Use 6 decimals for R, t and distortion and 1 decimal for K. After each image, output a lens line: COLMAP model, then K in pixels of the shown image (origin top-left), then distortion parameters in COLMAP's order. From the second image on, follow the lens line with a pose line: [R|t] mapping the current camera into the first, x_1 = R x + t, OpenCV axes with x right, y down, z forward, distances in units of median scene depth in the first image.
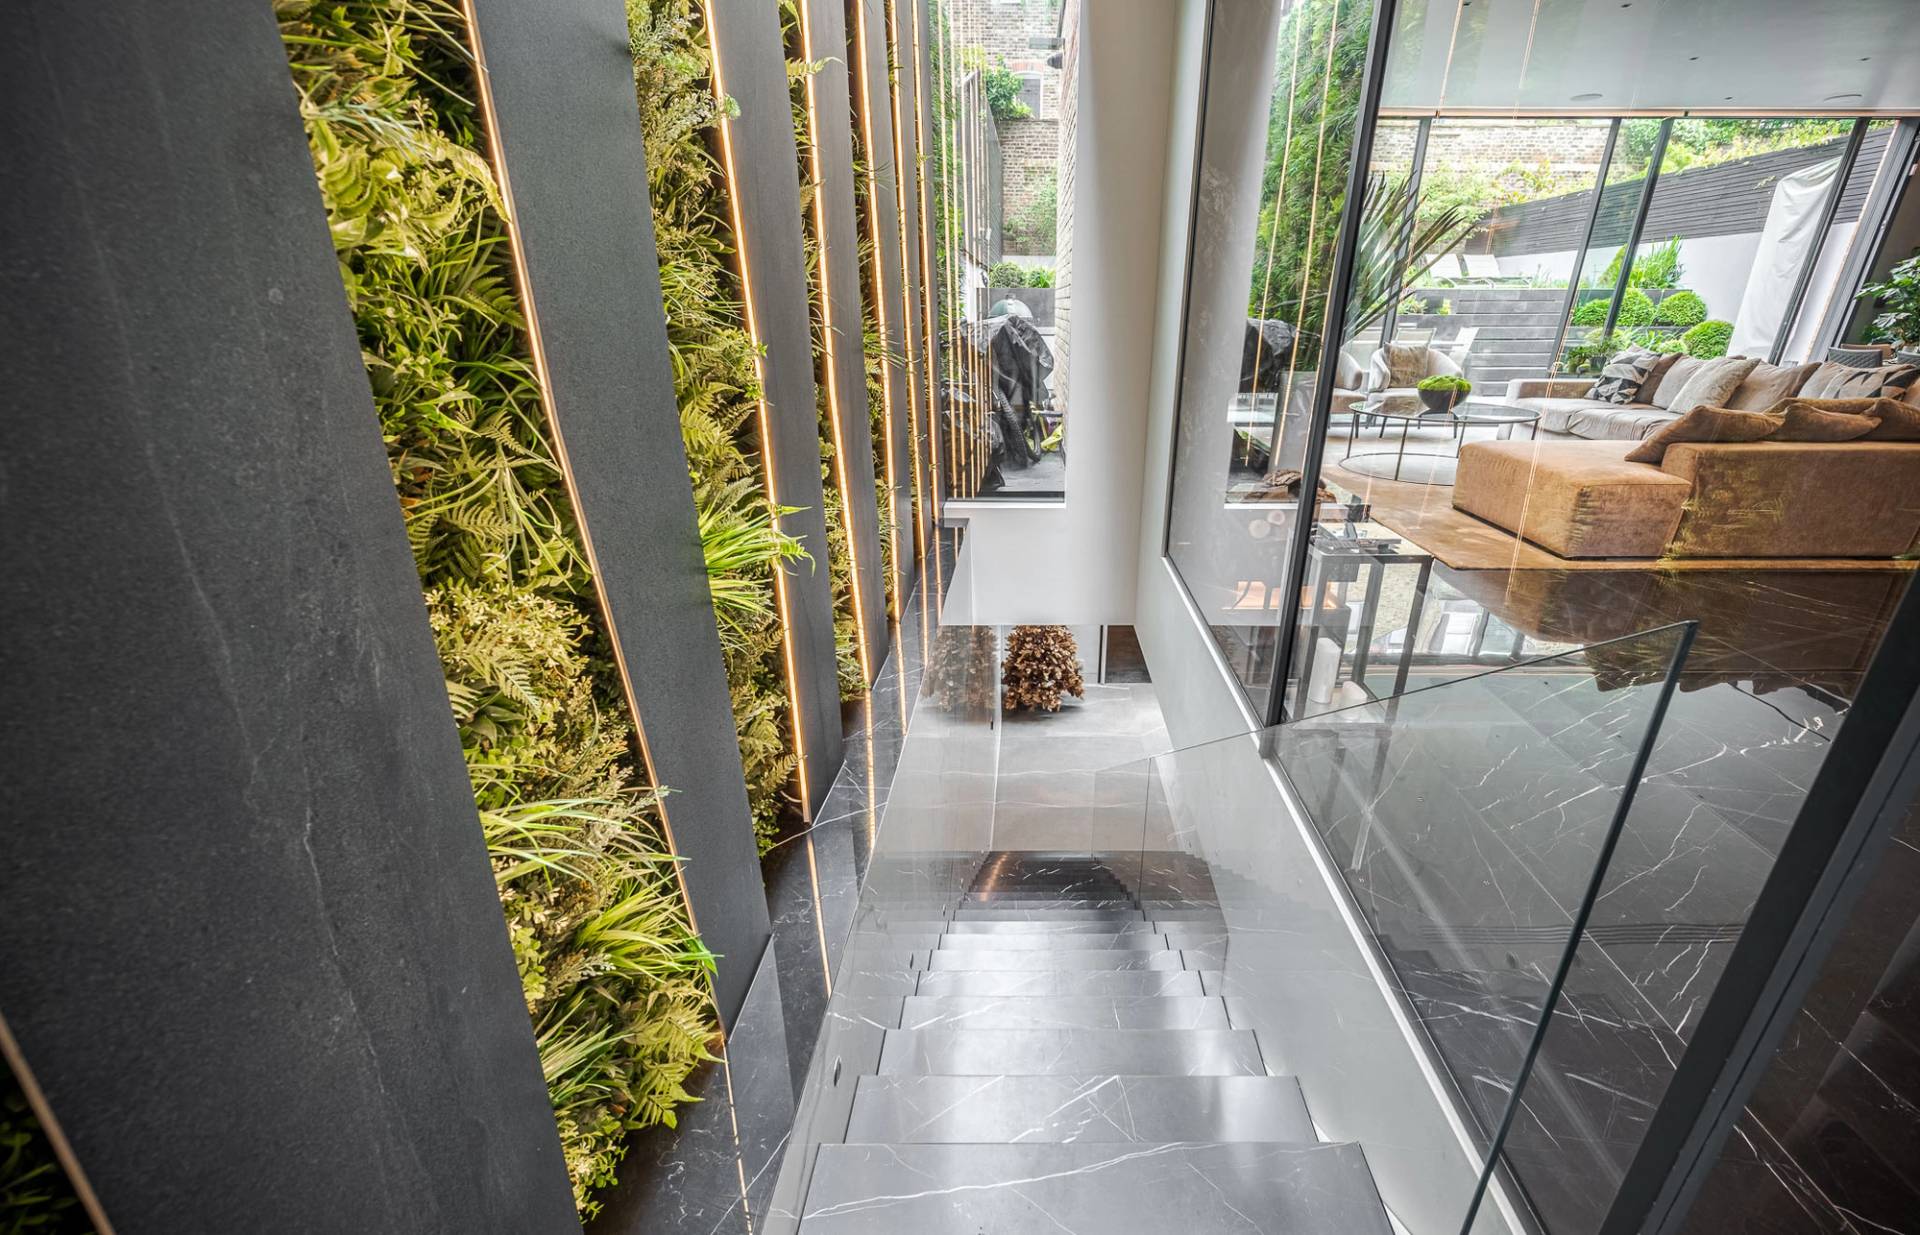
lens RADIAL K [[779.3, 0, 1025.0], [0, 779.3, 662.7], [0, 0, 1]] dist [0.000365, -0.001593]
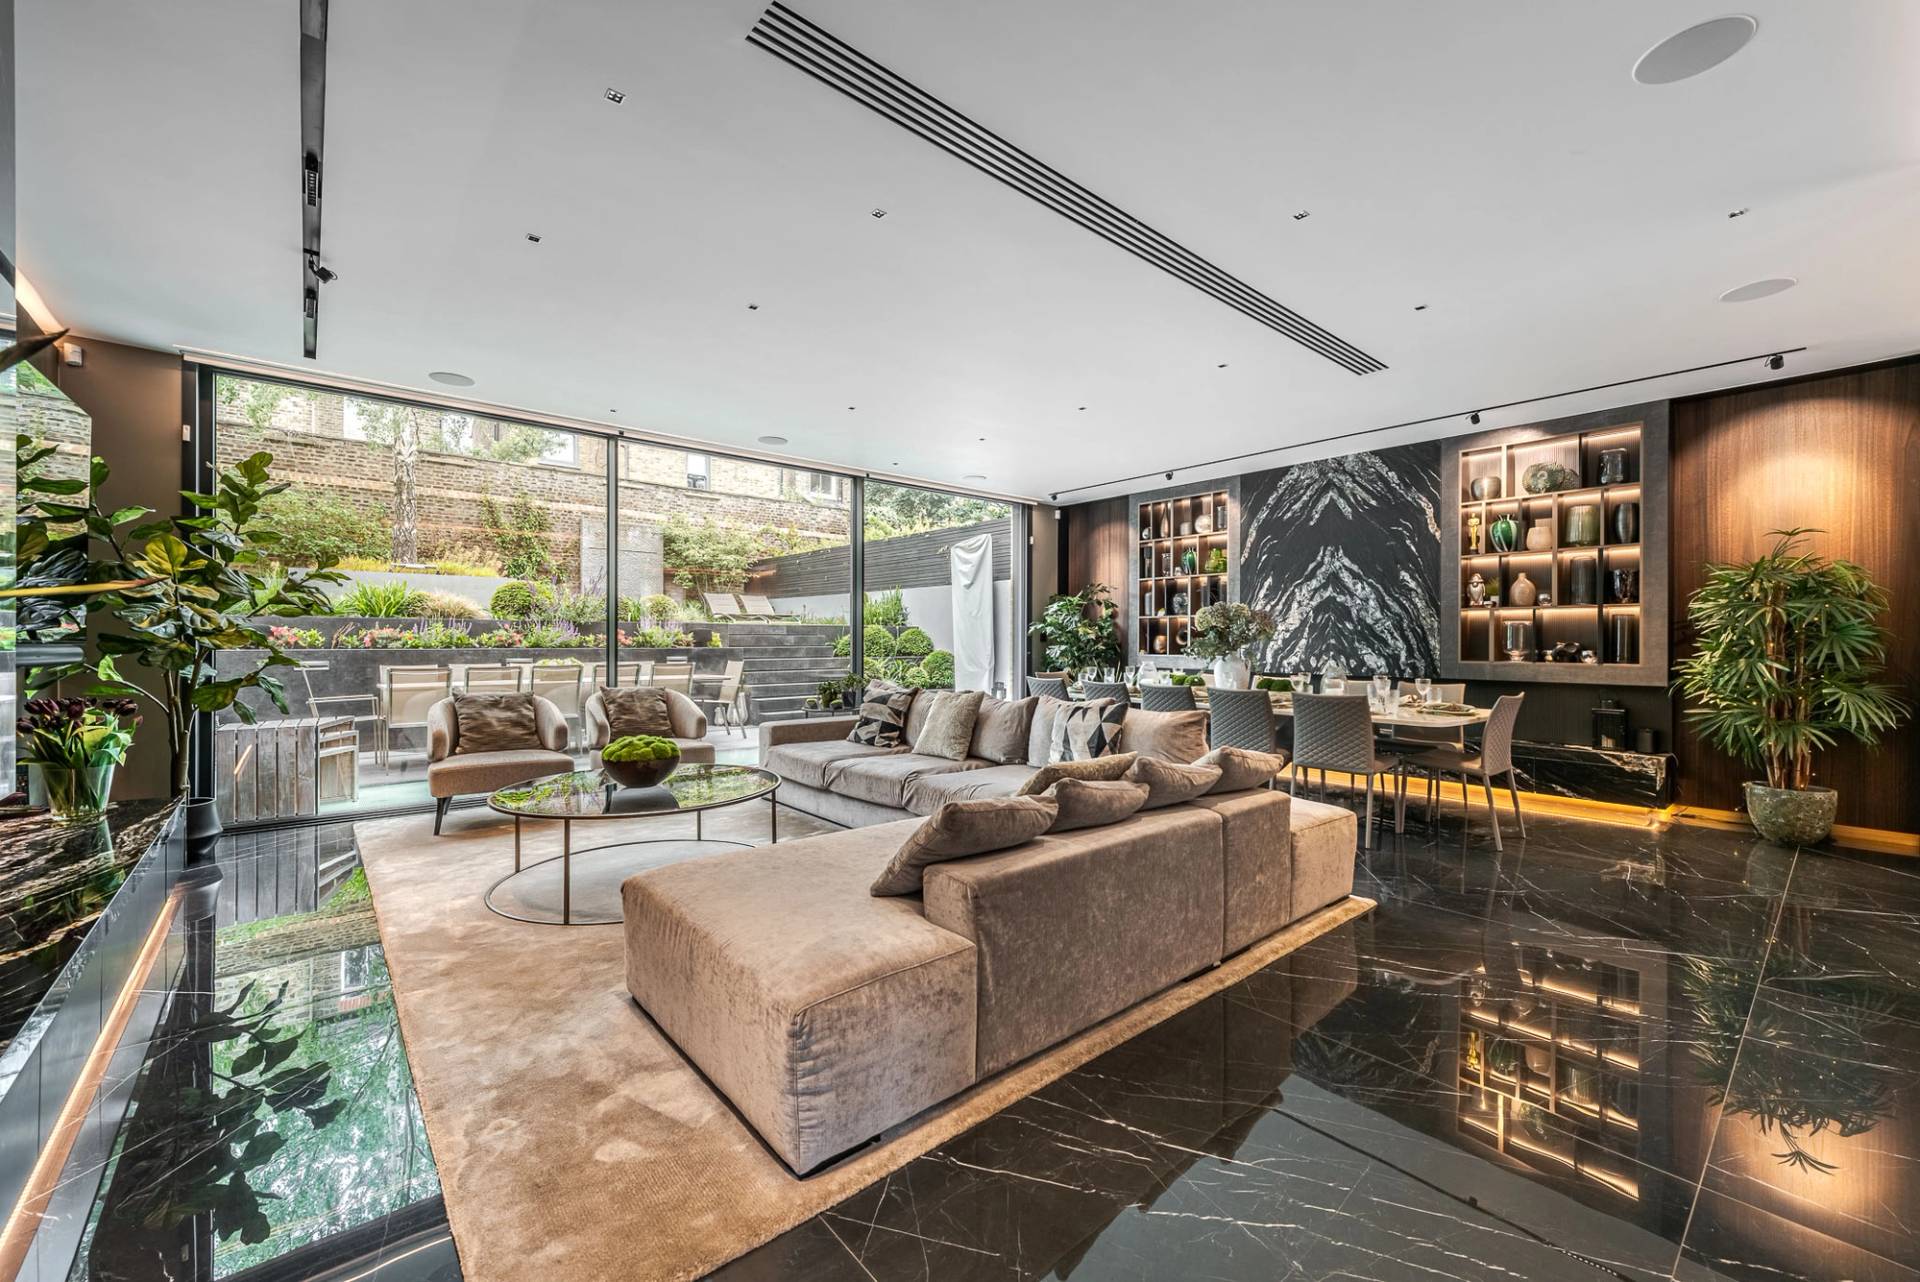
lens RADIAL K [[755.8, 0, 948.0], [0, 755.8, 638.4], [0, 0, 1]] dist [0.007453, -0.001376]
pose [[0.771385, 0.002911, 0.636363, 0.189279], [0.262170, 0.909731, -0.321958, -0.096575], [-0.579856, 0.415189, 0.700989, 0.207366]]
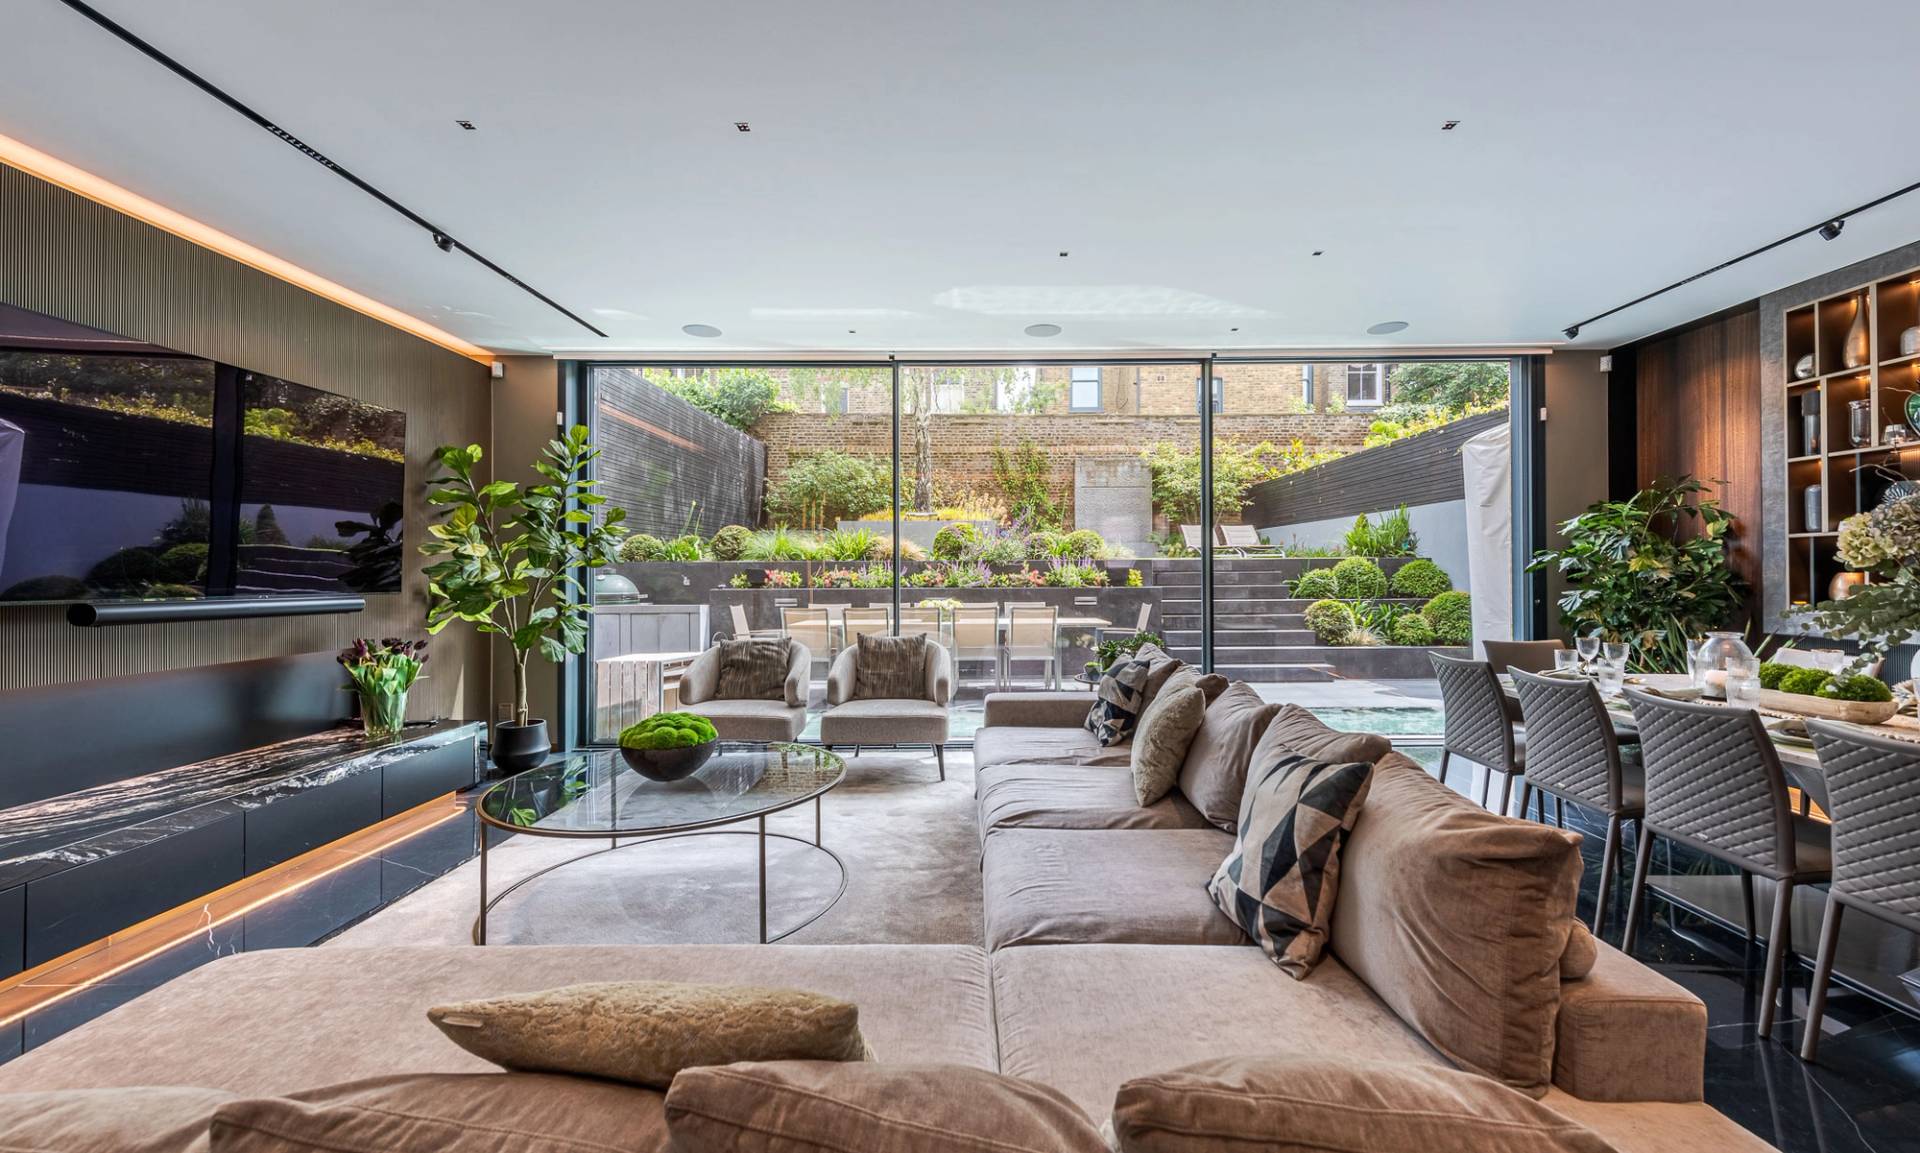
lens RADIAL K [[749.4, 0, 998.7], [0, 749.4, 569.0], [0, 0, 1]] dist [0.001996, -0.000066]
pose [[0.999962, -0.005893, -0.006387, 0.440129], [0.002673, 0.907880, -0.419221, -0.139651], [0.008270, 0.419188, 0.907862, 0.284183]]
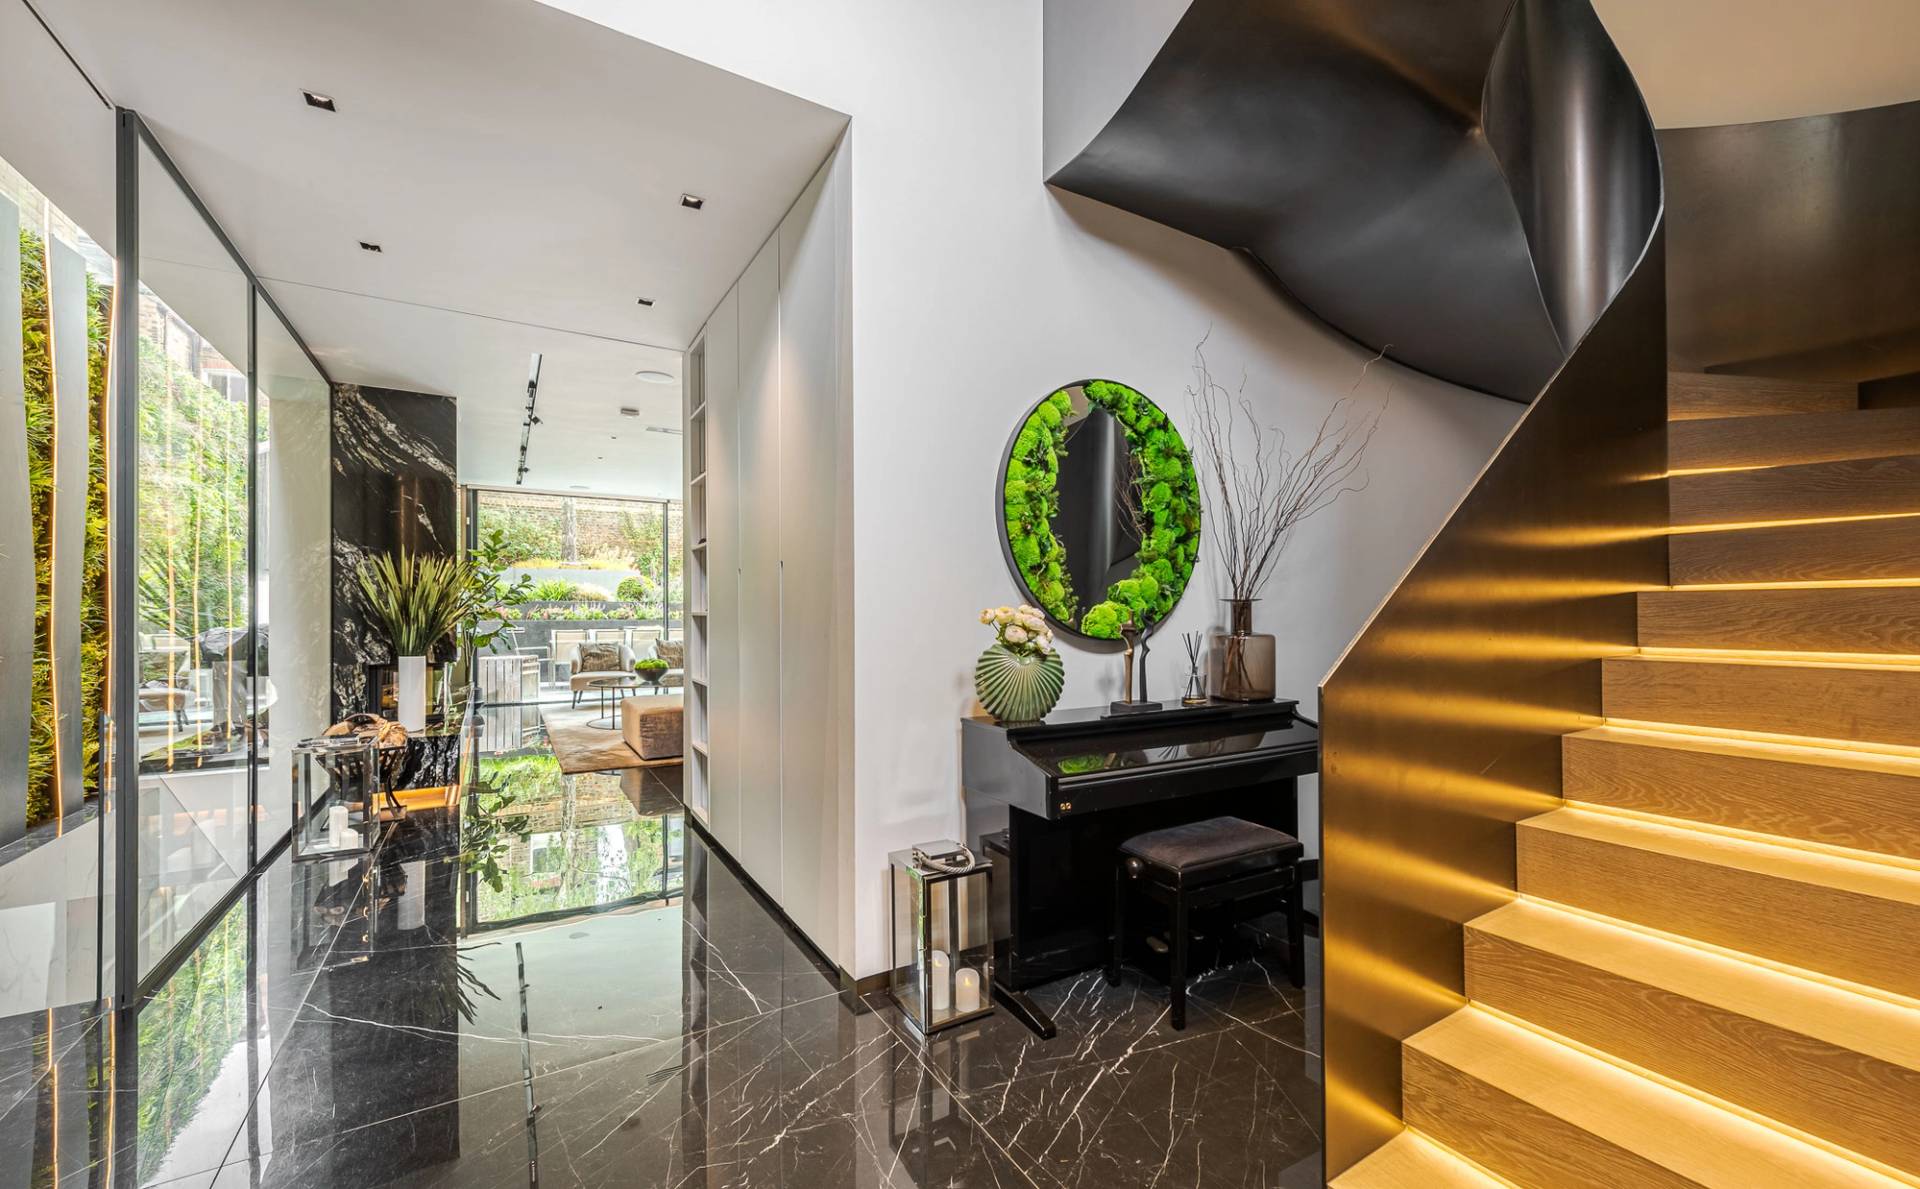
lens RADIAL K [[780.5, 0, 970.4], [0, 780.5, 609.8], [0, 0, 1]] dist [0.001569, -0.000402]
pose [[0.862834, 0.001201, 0.505486, 0.178073], [0.209363, 0.909343, -0.359531, 0.121639], [-0.460092, 0.416045, 0.784360, -0.284048]]
